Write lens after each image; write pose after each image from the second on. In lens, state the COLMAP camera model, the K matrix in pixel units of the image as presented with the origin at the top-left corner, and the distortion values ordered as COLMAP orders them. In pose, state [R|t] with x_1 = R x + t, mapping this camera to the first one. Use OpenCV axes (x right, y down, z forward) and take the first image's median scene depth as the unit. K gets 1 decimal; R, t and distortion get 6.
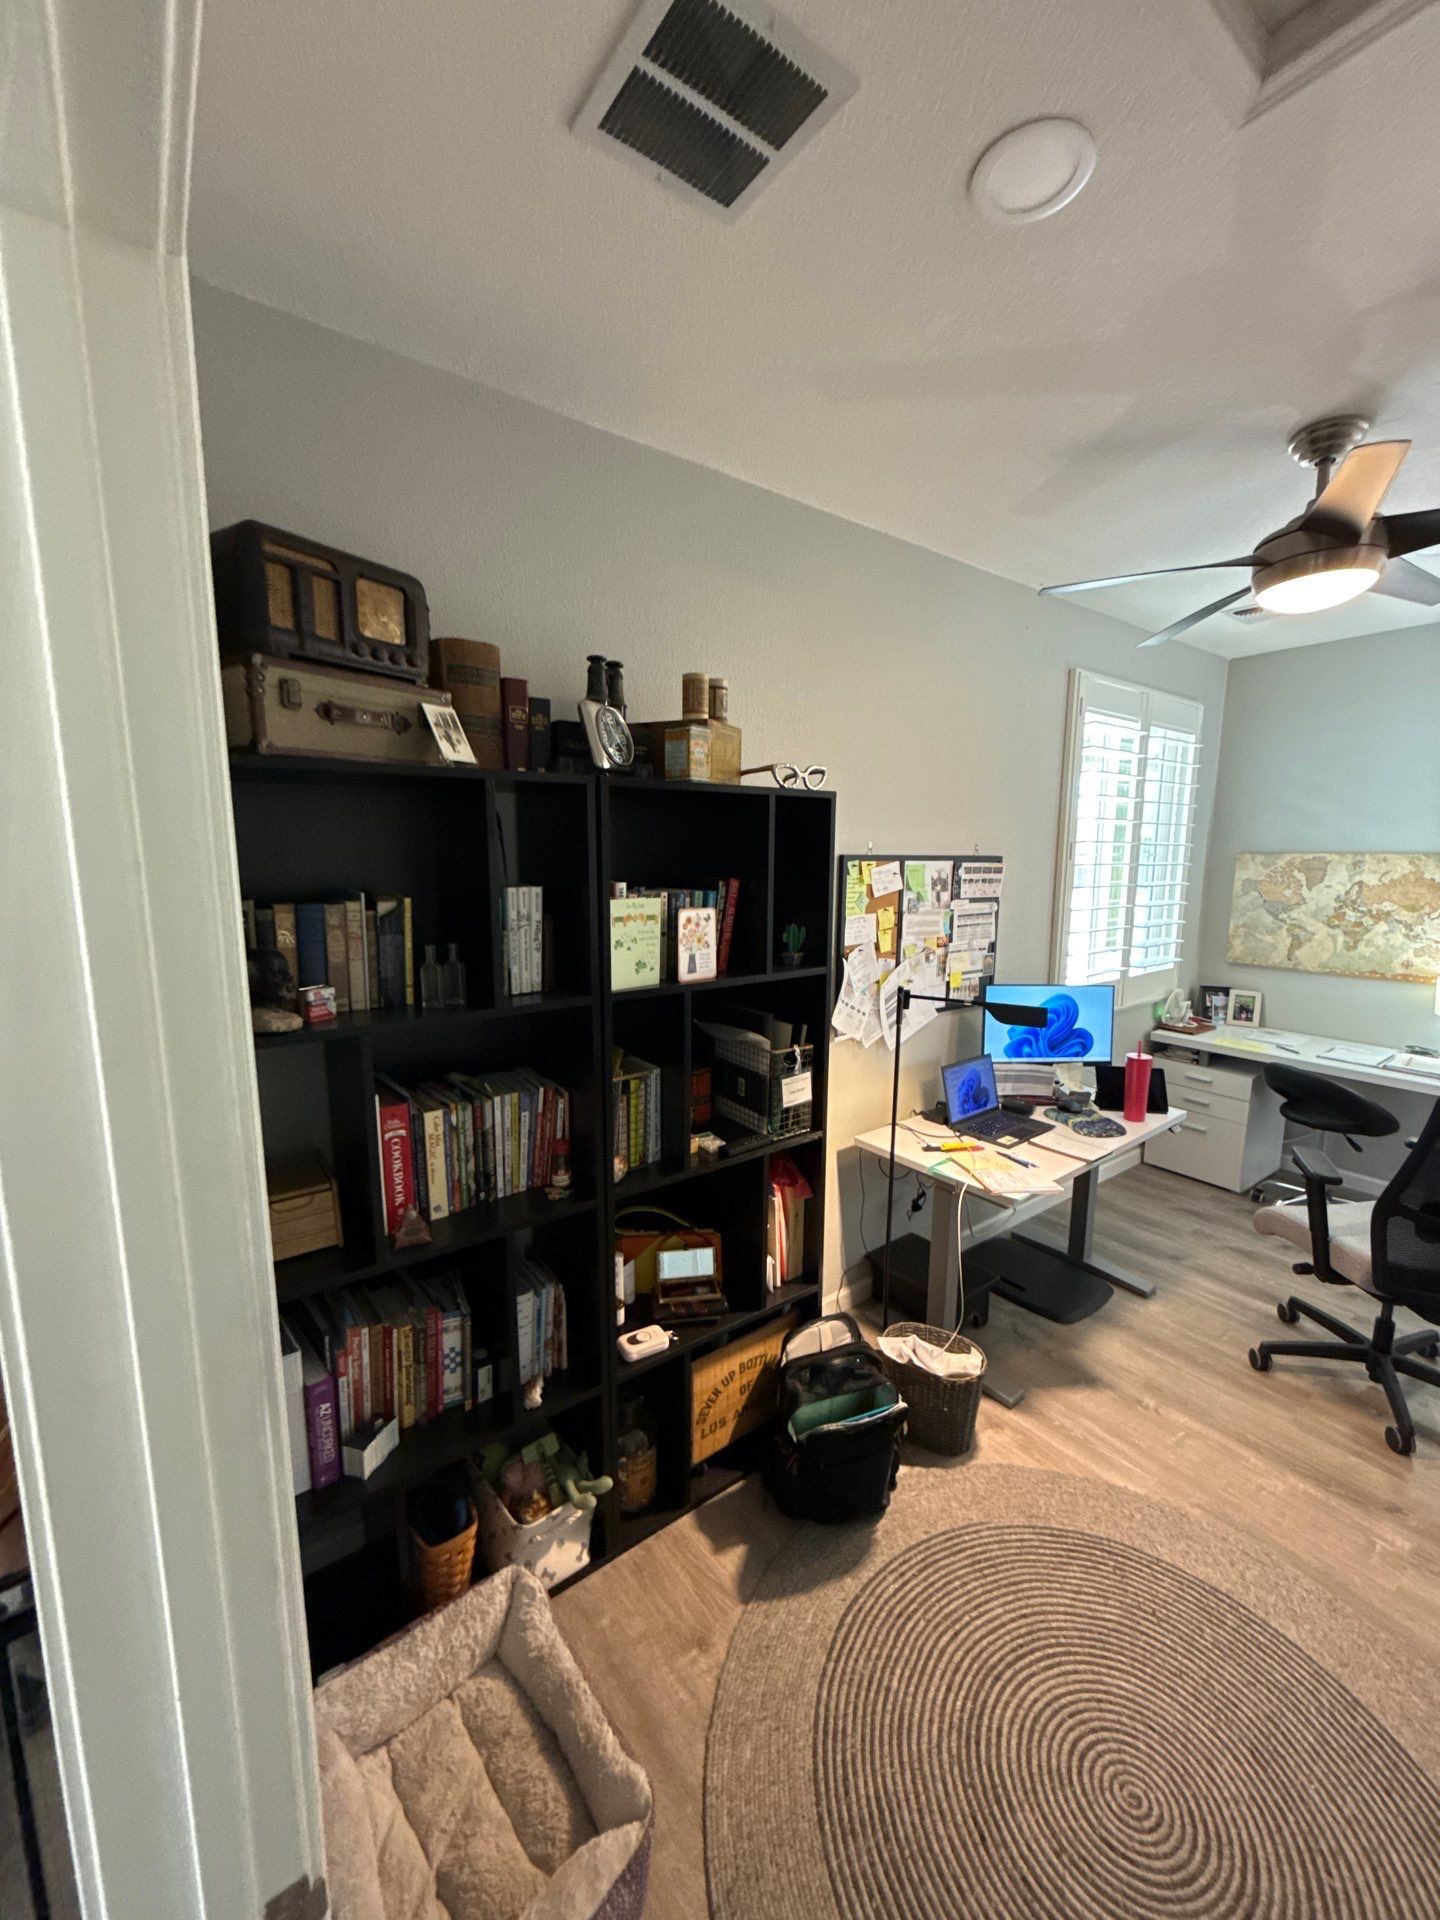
lens RADIAL K [[762.9, 0, 724.0], [0, 762.9, 959.6], [0, 0, 1]] dist [0.000790, -0.000389]
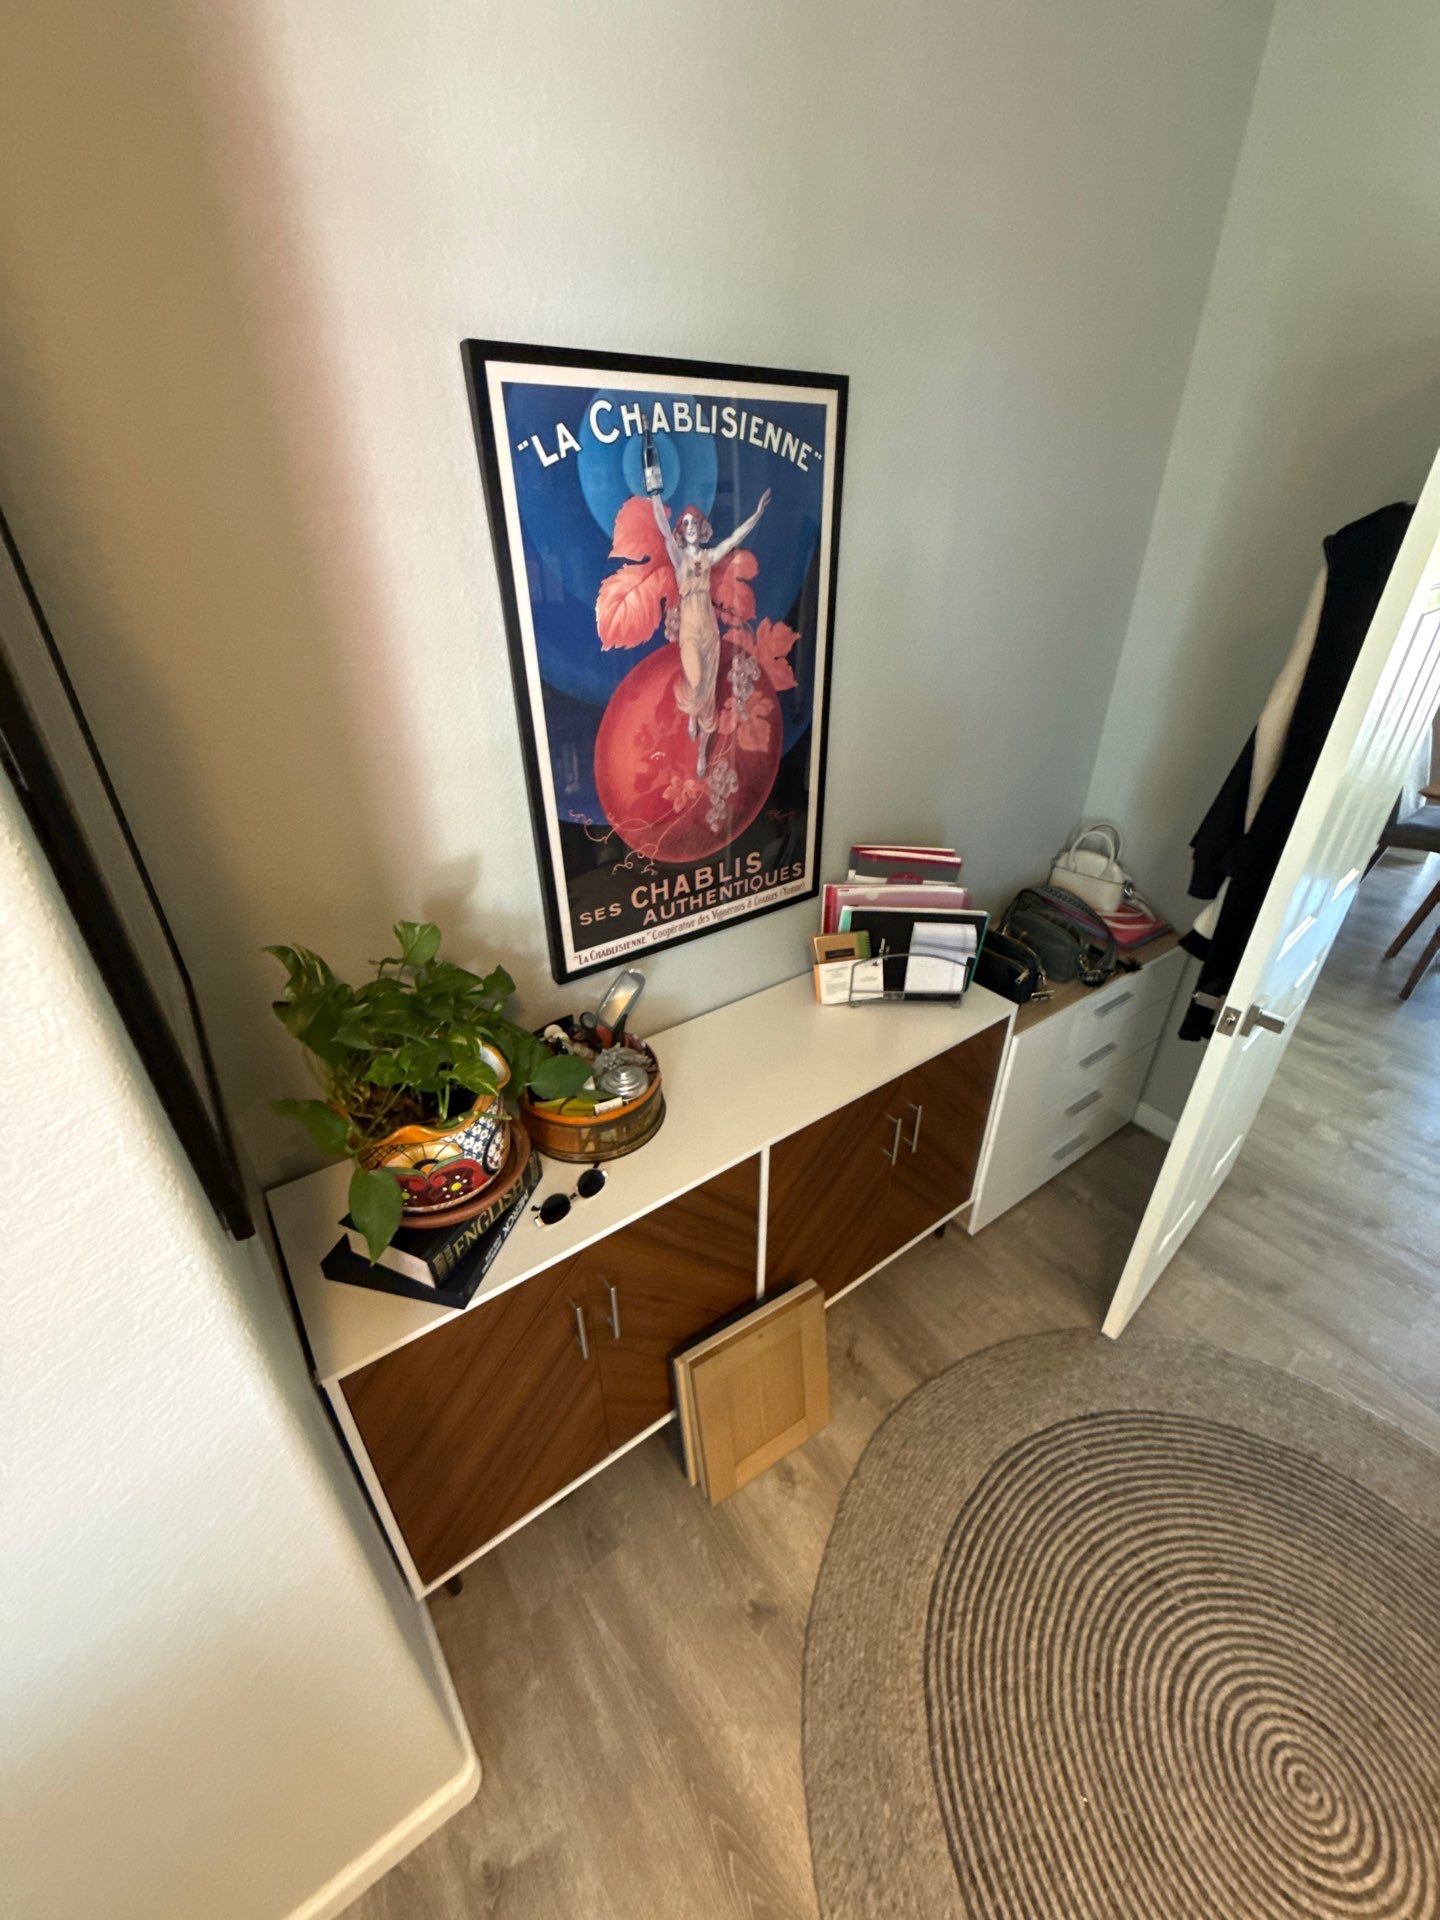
lens RADIAL K [[762.9, 0, 724.0], [0, 762.9, 959.6], [0, 0, 1]] dist [0.000790, -0.000389]
pose [[-0.999895, -0.005803, 0.013255, 1.202969], [0.003583, 0.788203, 0.615404, -0.149126], [-0.014018, 0.615387, -0.788100, 1.138298]]
